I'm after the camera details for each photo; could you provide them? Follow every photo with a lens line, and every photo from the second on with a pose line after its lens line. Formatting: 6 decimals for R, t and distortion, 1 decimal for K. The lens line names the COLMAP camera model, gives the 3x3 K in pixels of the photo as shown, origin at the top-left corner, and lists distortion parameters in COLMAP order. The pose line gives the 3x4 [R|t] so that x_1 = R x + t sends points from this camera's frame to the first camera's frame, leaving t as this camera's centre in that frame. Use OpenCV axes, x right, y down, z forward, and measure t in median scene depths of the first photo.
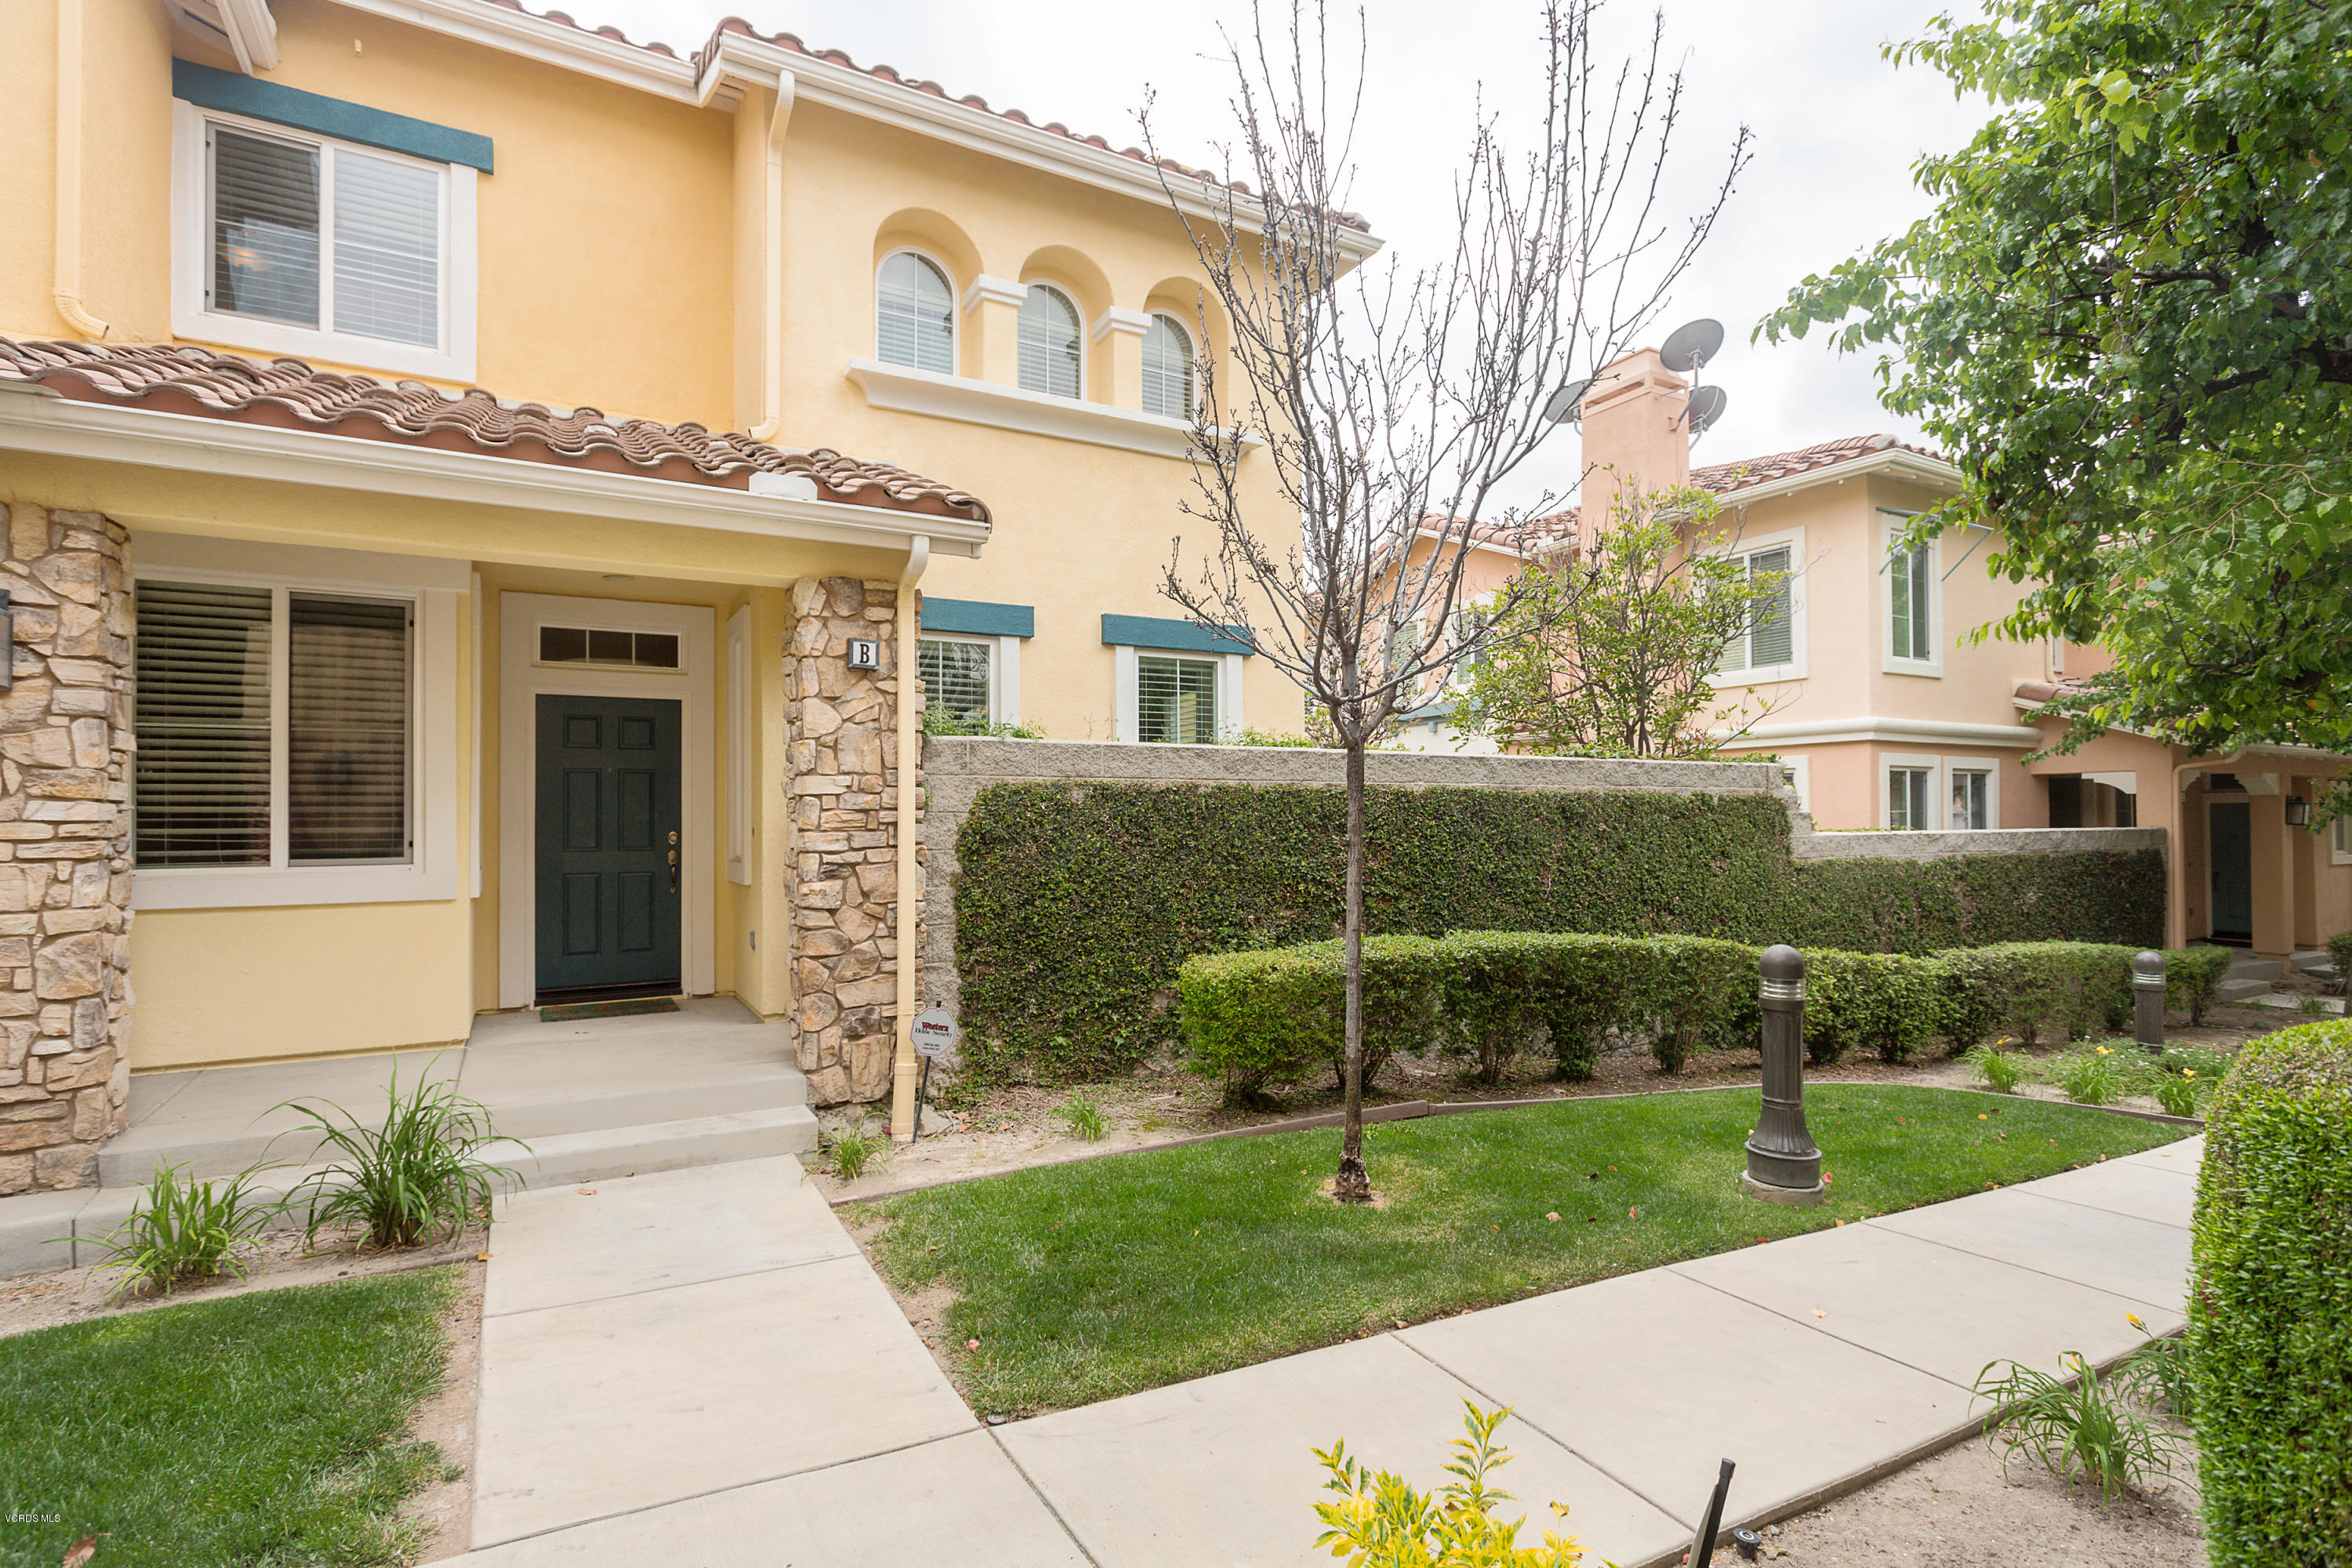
lens RADIAL K [[1140.7, 0, 1171.9], [0, 1140.7, 799.4], [0, 0, 1]] dist [-0.001601, 0.000076]
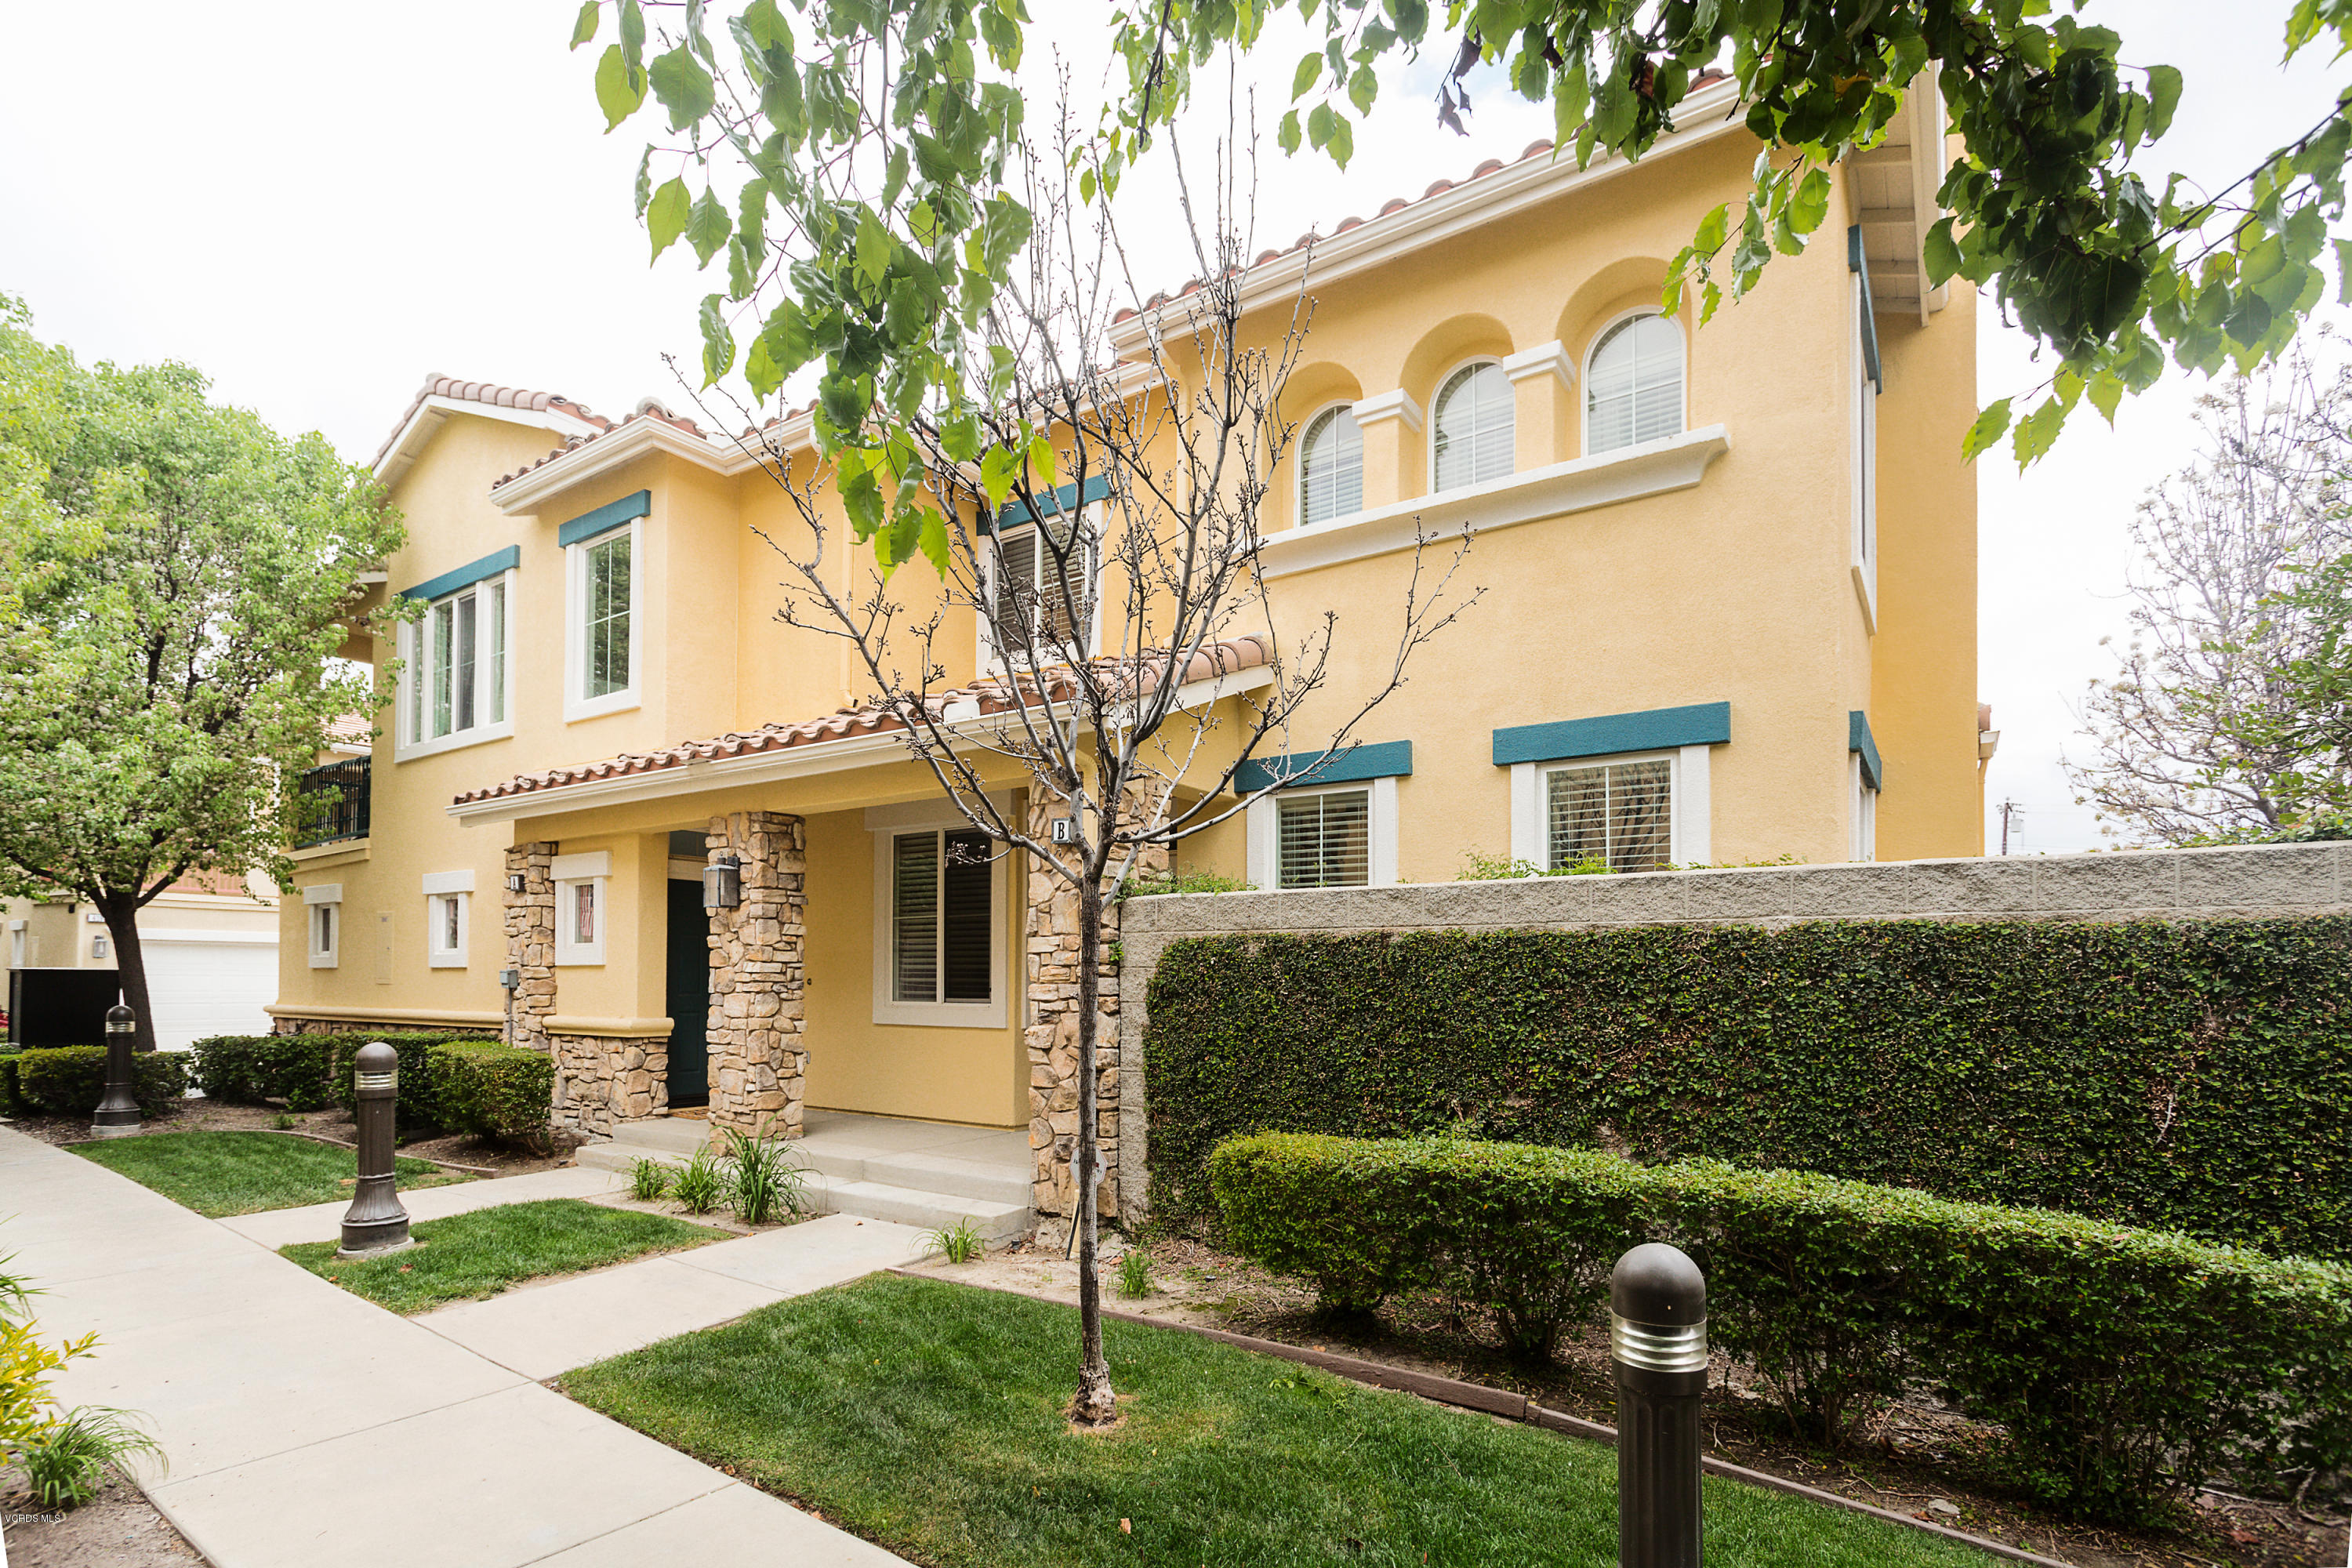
lens RADIAL K [[1140.7, 0, 1168.9], [0, 1140.7, 947.7], [0, 0, 1]] dist [-0.001601, 0.000076]
pose [[0.438874, -0.019747, -0.898331, 0.736584], [0.009574, 0.999804, -0.017301, 0.011159], [0.898497, -0.001008, 0.438978, 0.523587]]
